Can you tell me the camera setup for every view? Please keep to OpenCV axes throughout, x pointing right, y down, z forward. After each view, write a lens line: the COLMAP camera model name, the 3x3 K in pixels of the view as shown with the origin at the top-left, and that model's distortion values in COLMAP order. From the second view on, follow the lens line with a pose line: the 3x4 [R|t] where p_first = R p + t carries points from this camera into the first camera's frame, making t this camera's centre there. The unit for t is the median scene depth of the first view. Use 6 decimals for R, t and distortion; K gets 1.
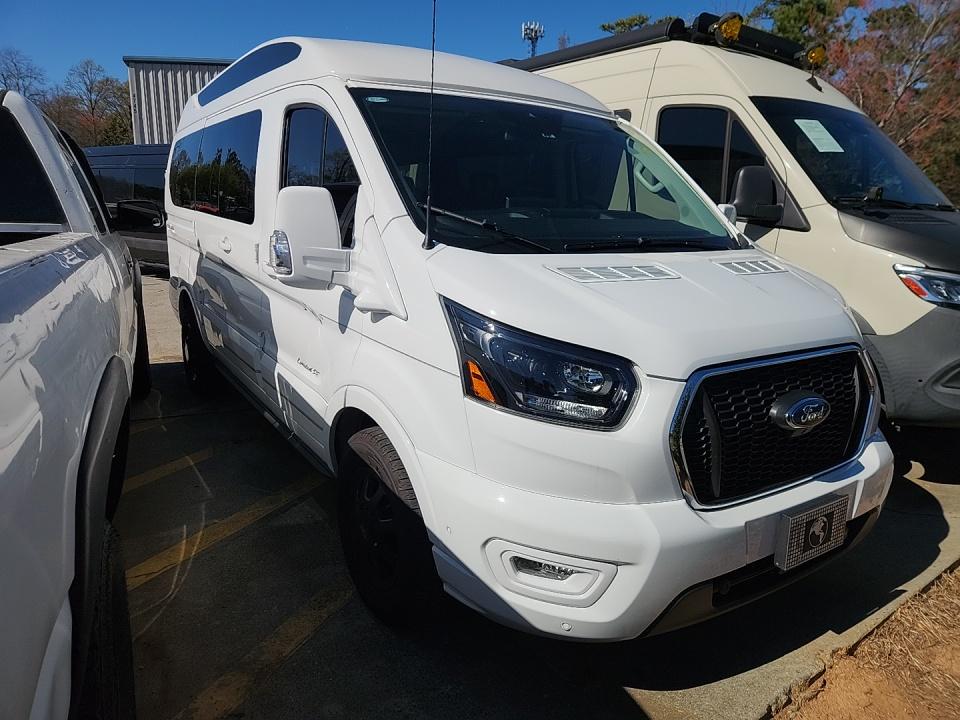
lens RADIAL K [[656.3, 0, 481.2], [0, 656.3, 337.5], [0, 0, 1]] dist [0.085955, -0.085427]
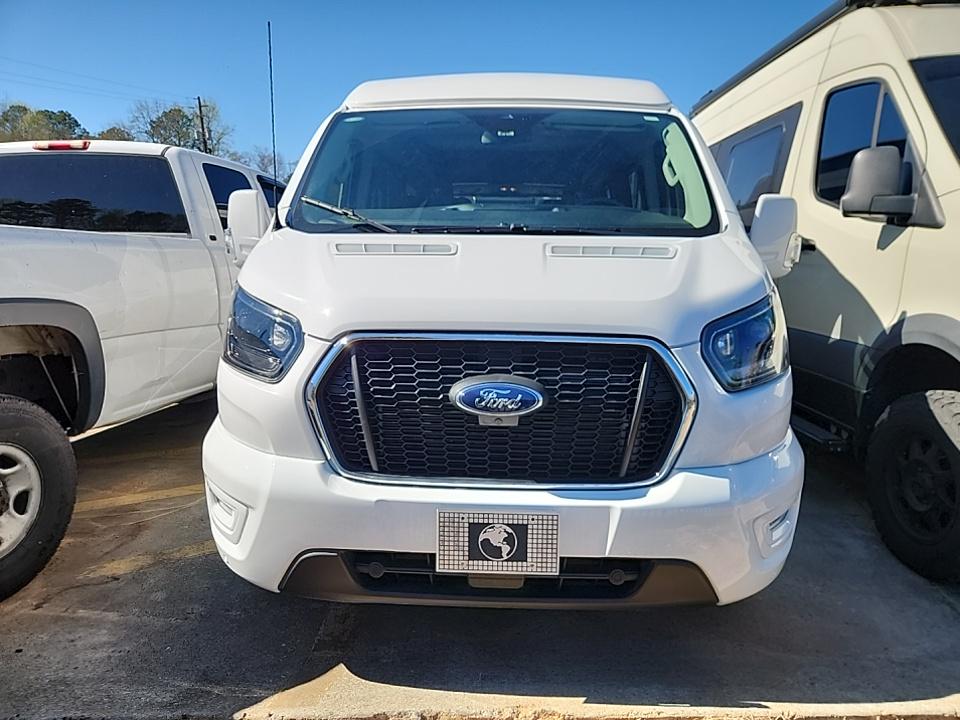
lens RADIAL K [[656.3, 0, 481.2], [0, 656.3, 337.5], [0, 0, 1]] dist [0.085955, -0.085427]
pose [[0.811155, 0.055195, -0.582220, 0.850807], [-0.101690, 0.993683, -0.047474, 0.066650], [0.575922, 0.097715, 0.811644, 0.252319]]
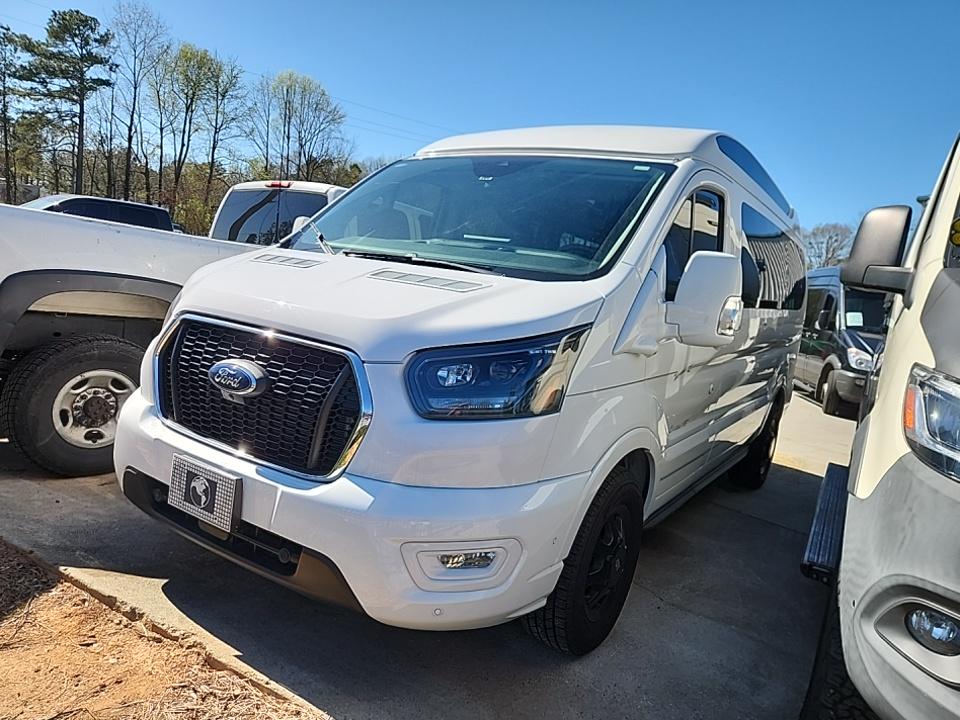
lens RADIAL K [[656.3, 0, 481.2], [0, 656.3, 337.5], [0, 0, 1]] dist [0.085955, -0.085427]
pose [[0.392004, 0.101078, -0.914394, 1.412702], [-0.293012, 0.955901, -0.019949, -0.039439], [0.872053, 0.275749, 0.404334, 0.795156]]
